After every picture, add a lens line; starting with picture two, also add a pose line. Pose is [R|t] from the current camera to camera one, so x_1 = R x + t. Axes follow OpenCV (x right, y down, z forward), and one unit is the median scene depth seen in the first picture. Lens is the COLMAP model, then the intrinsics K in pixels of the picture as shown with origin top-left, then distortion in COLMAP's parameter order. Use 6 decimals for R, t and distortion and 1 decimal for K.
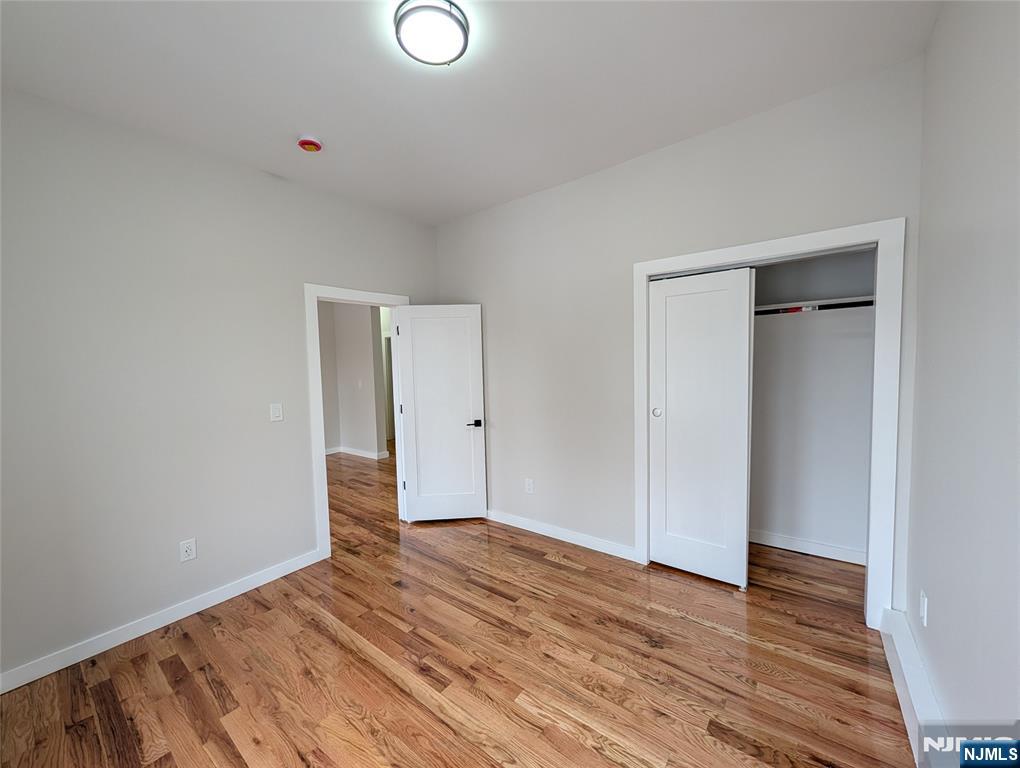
lens RADIAL K [[391.9, 0, 508.5], [0, 391.9, 384.6], [0, 0, 1]] dist [0.001195, 0.000303]
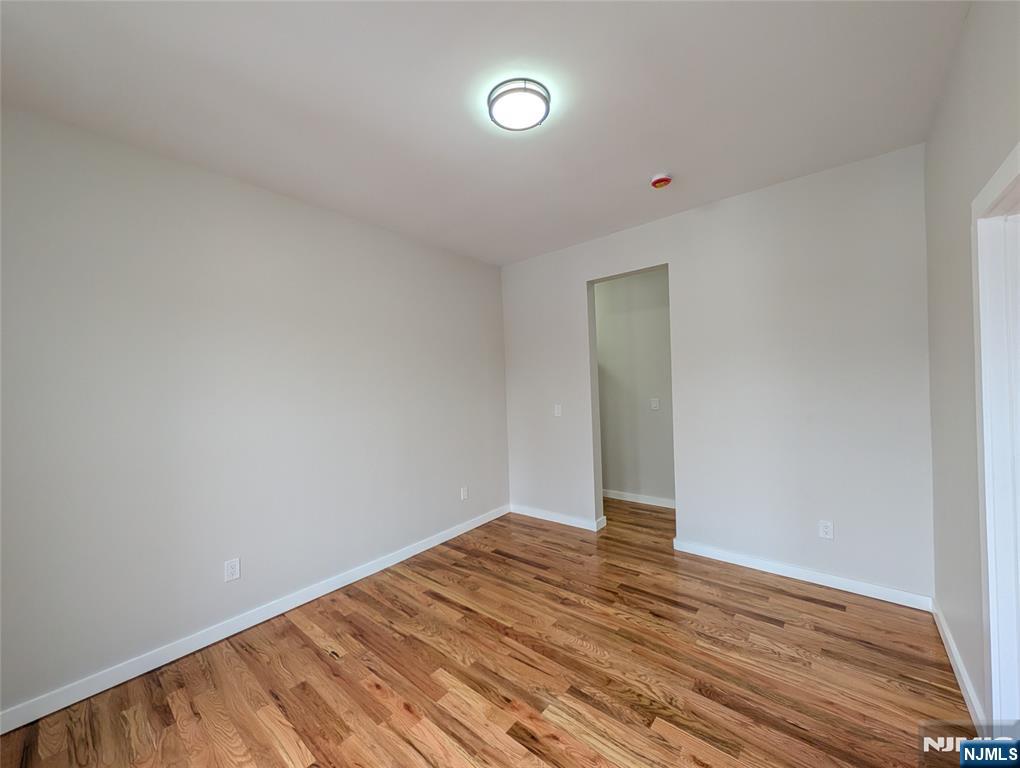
lens RADIAL K [[391.9, 0, 508.5], [0, 391.9, 384.6], [0, 0, 1]] dist [0.001195, 0.000303]
pose [[0.999162, -0.006364, -0.040422, -1.106837], [0.004185, 0.998545, -0.053766, -0.024055], [0.040706, 0.053552, 0.997735, 0.885509]]
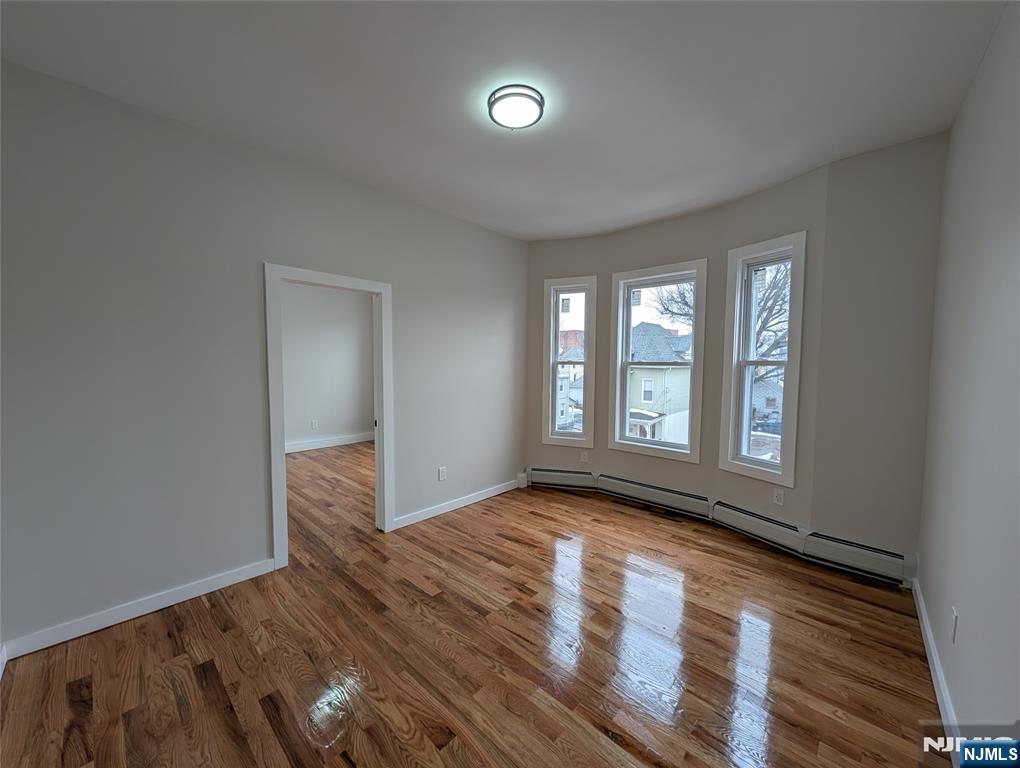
lens RADIAL K [[391.9, 0, 508.5], [0, 391.9, 384.6], [0, 0, 1]] dist [0.001195, 0.000303]
pose [[-0.996210, 0.016373, 0.085421, -1.160179], [0.026708, 0.992257, 0.121295, -0.113723], [-0.082773, 0.123117, -0.988934, 2.519657]]
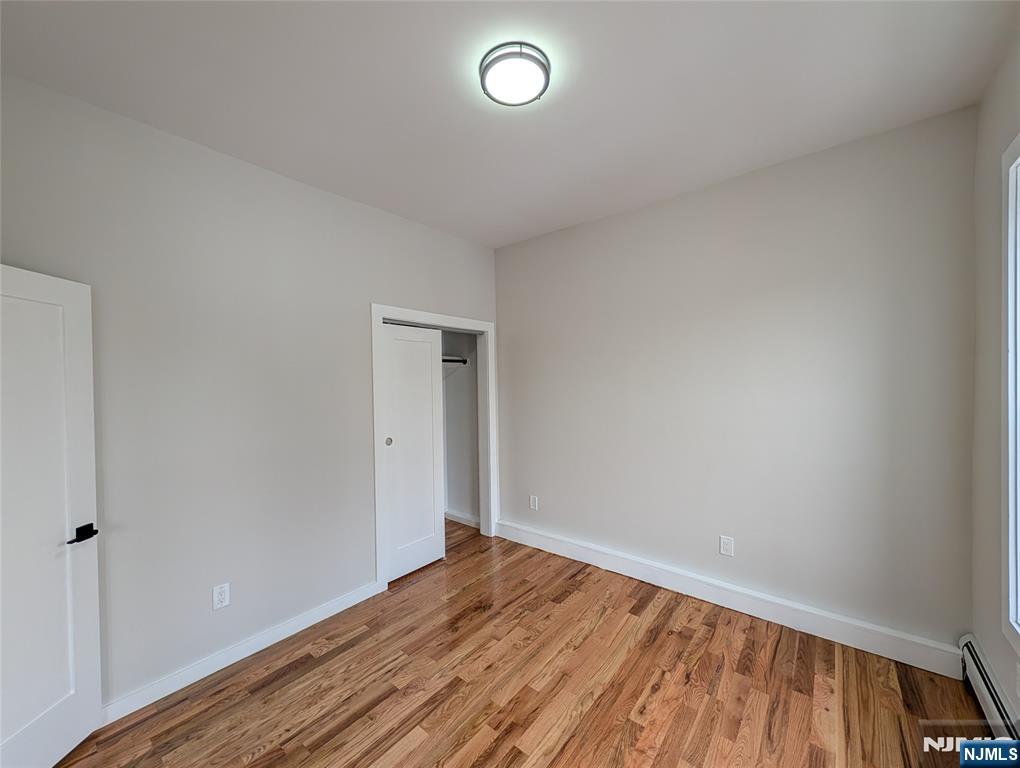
lens RADIAL K [[391.9, 0, 508.5], [0, 391.9, 384.6], [0, 0, 1]] dist [0.001195, 0.000303]
pose [[0.033169, 0.019328, 0.999263, -0.783114], [0.078728, 0.996656, -0.021891, -0.041424], [-0.996344, 0.079396, 0.031536, 0.674315]]
